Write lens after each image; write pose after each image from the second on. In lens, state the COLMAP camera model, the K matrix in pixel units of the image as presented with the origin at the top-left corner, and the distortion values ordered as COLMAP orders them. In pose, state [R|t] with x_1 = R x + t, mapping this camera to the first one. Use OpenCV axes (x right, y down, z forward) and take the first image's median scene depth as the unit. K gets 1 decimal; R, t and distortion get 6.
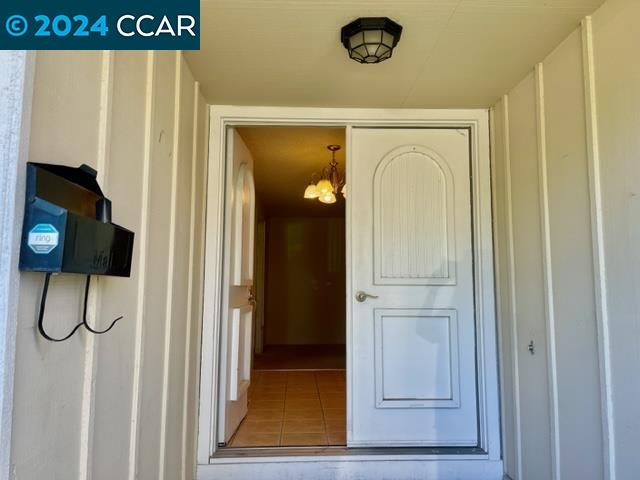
lens RADIAL K [[482.4, 0, 319.5], [0, 482.4, 236.9], [0, 0, 1]] dist [0.027613, -0.039311]
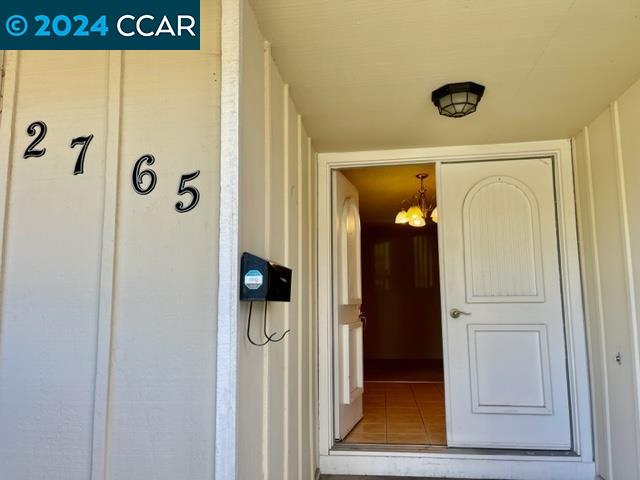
lens RADIAL K [[482.4, 0, 317.9], [0, 482.4, 245.9], [0, 0, 1]] dist [0.027613, -0.039311]
pose [[0.984372, -0.034486, -0.172694, -0.029581], [0.031757, 0.999324, -0.018543, -0.023850], [0.173217, 0.012769, 0.984801, -0.174713]]
